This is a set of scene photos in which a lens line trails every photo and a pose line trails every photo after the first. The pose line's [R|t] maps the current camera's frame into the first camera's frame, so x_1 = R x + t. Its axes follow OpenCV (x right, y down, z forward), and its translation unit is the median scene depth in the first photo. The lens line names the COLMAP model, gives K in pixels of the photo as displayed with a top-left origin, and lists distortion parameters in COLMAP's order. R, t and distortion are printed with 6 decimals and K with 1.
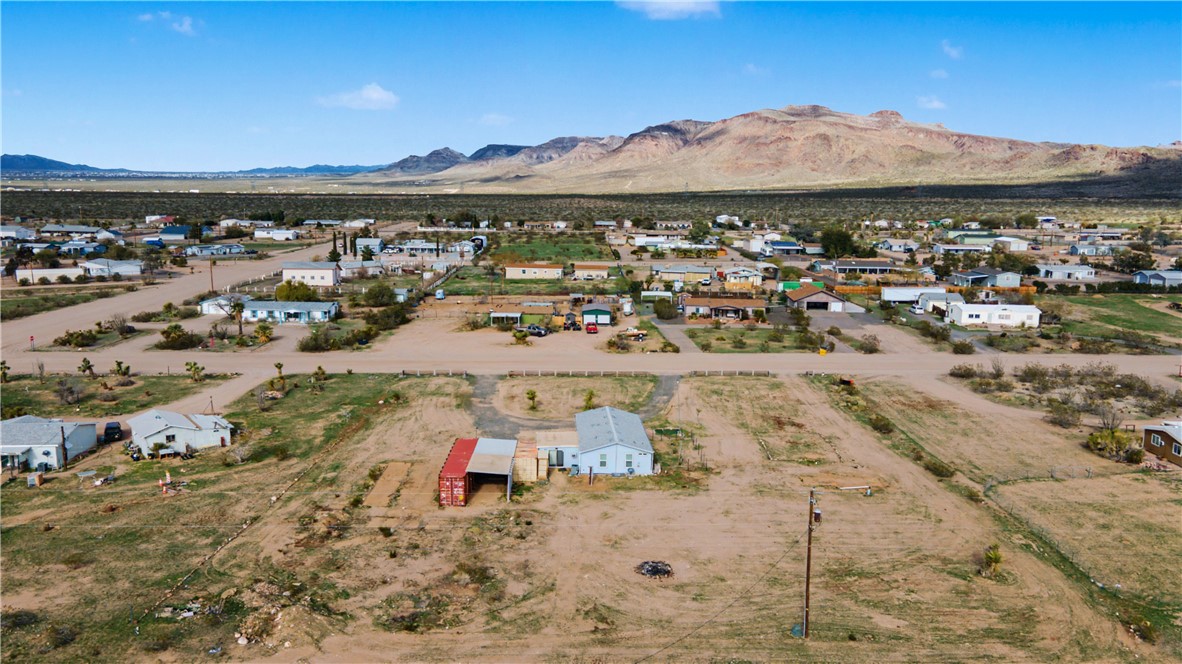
lens RADIAL K [[863.7, 0, 599.0], [0, 863.7, 333.0], [0, 0, 1]] dist [0.026477, 0.038465]
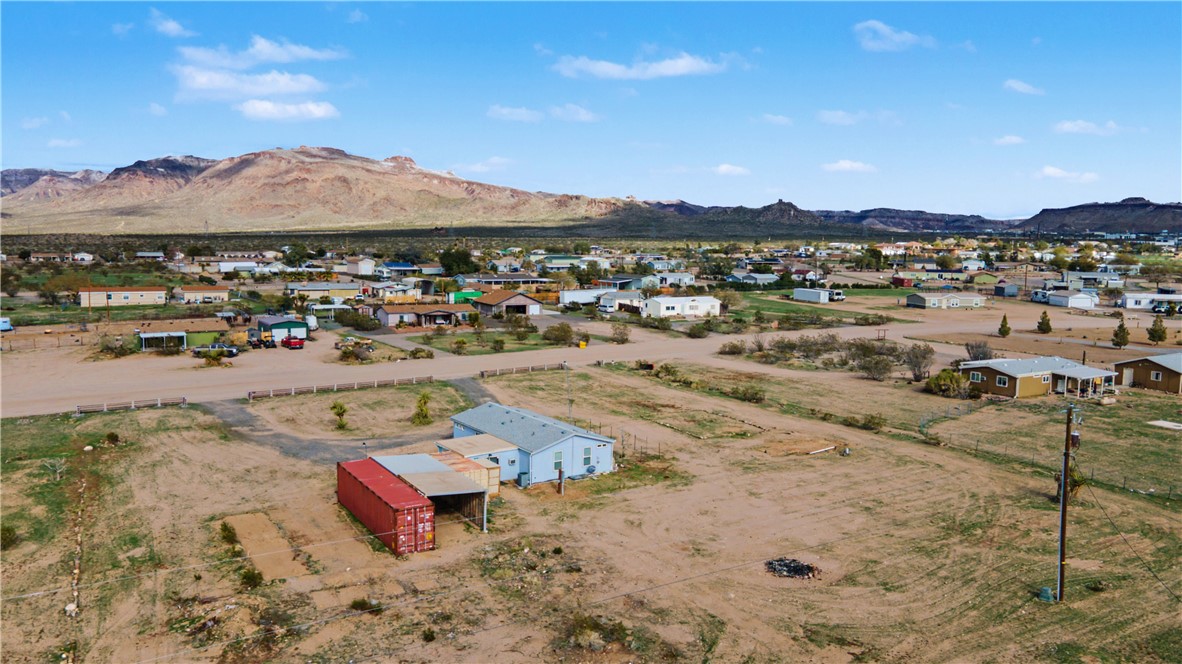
lens RADIAL K [[863.7, 0, 588.9], [0, 863.7, 335.4], [0, 0, 1]] dist [0.026477, 0.038465]
pose [[0.858005, -0.061735, 0.509918, -0.175872], [0.087538, 0.995802, -0.026734, 0.031504], [-0.506127, 0.067575, 0.859808, 0.172400]]
